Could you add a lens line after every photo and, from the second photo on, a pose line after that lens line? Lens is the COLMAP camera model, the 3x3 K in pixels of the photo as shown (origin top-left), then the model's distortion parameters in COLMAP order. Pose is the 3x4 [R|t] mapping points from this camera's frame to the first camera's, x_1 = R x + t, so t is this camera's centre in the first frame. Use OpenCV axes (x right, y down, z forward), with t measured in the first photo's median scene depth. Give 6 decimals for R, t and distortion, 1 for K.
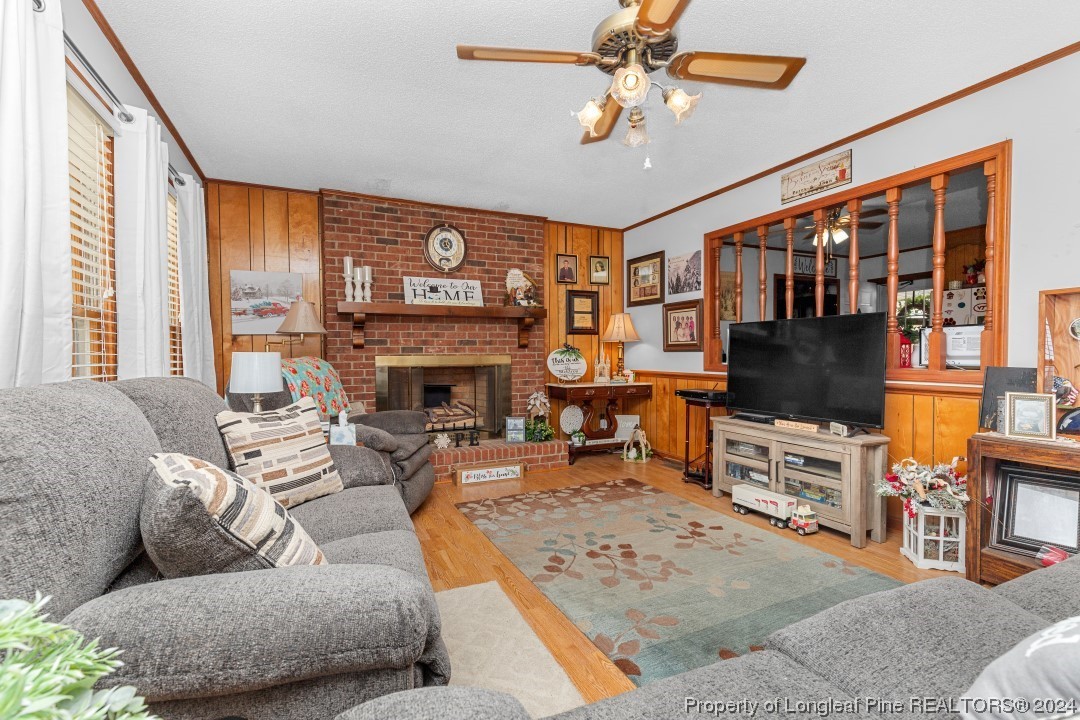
lens RADIAL K [[488.9, 0, 540.0], [0, 488.9, 360.0], [0, 0, 1]] dist [0.011097, -0.000035]
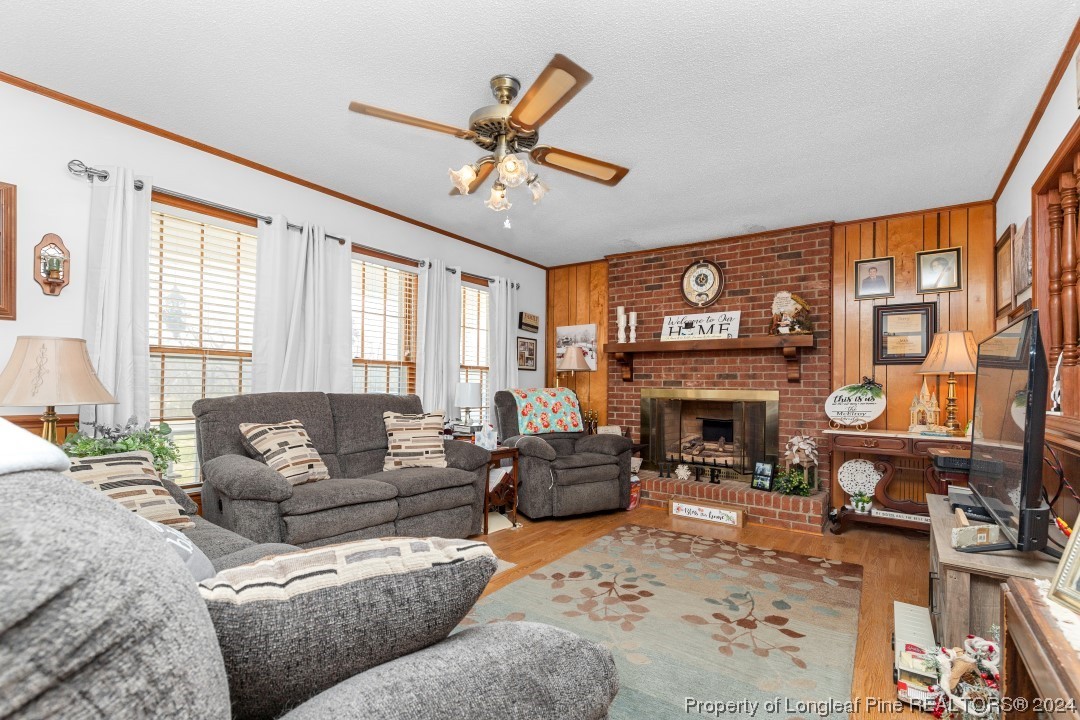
lens RADIAL K [[499.3, 0, 539.6], [0, 499.3, 375.0], [0, 0, 1]] dist [0.010179, -0.000124]
pose [[0.498534, -0.005846, -0.866850, 0.565836], [-0.028955, 0.999307, -0.023391, -0.005206], [0.866386, 0.036761, 0.498019, 0.208678]]
